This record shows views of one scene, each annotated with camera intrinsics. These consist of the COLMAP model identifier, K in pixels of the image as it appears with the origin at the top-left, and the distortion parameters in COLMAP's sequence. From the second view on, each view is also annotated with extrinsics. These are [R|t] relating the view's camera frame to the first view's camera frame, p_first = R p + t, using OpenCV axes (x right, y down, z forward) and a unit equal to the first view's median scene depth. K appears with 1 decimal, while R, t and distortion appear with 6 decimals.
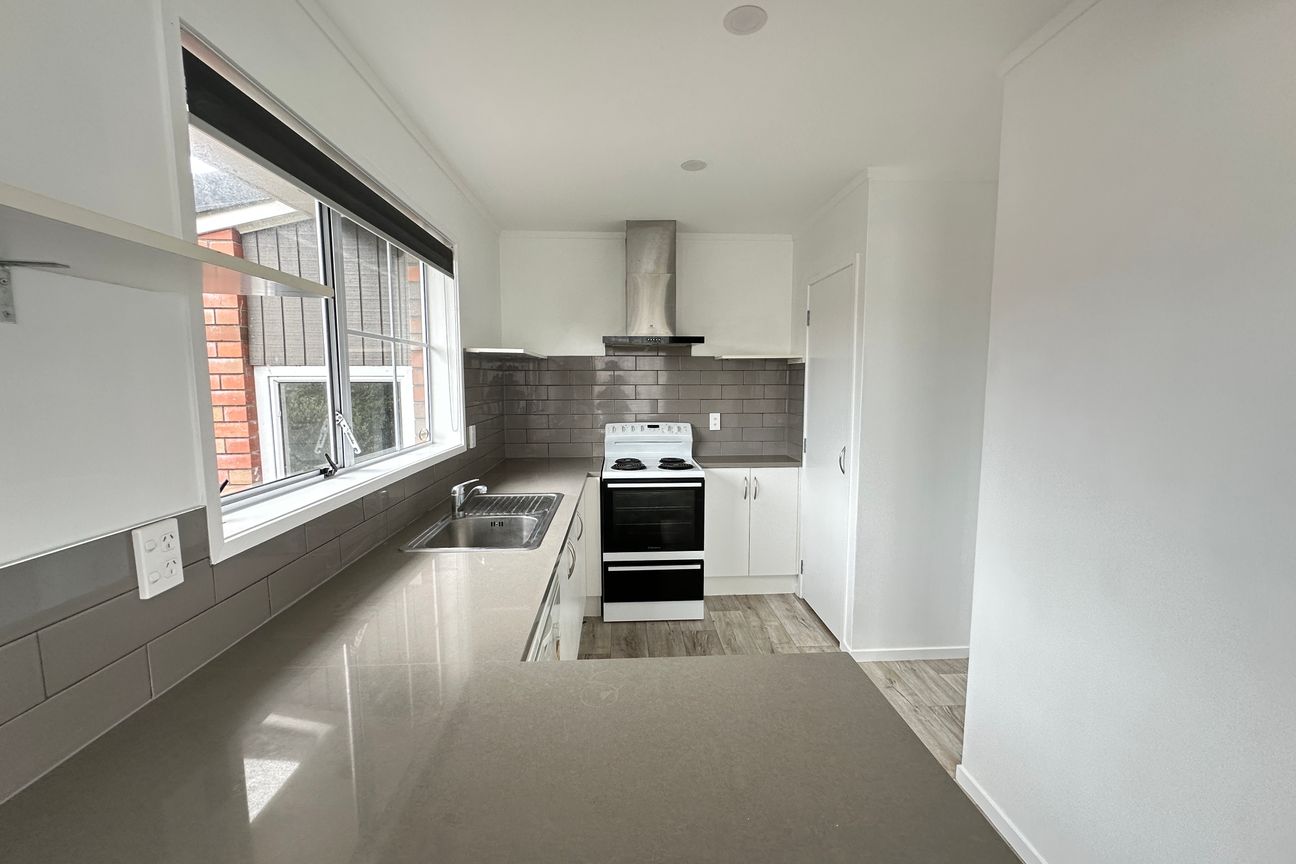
lens RADIAL K [[515.3, 0, 648.0], [0, 515.3, 432.0], [0, 0, 1]] dist [-0.000735, 0.000092]
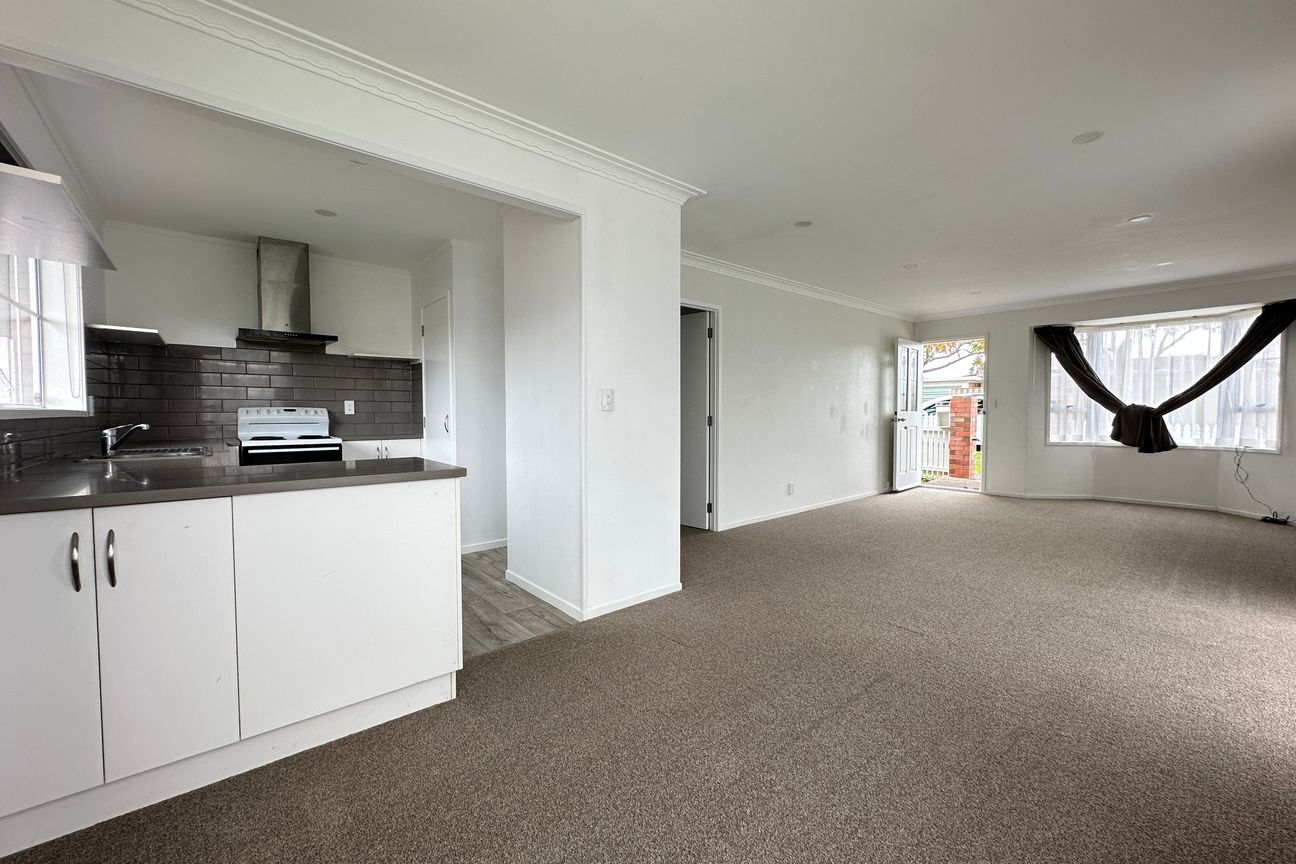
lens RADIAL K [[515.3, 0, 648.0], [0, 515.3, 432.0], [0, 0, 1]] dist [-0.000735, 0.000092]
pose [[0.793545, -0.022228, 0.608106, -0.061109], [0.061340, 0.997164, -0.043596, 0.149842], [-0.605412, 0.071896, 0.792658, -0.456429]]
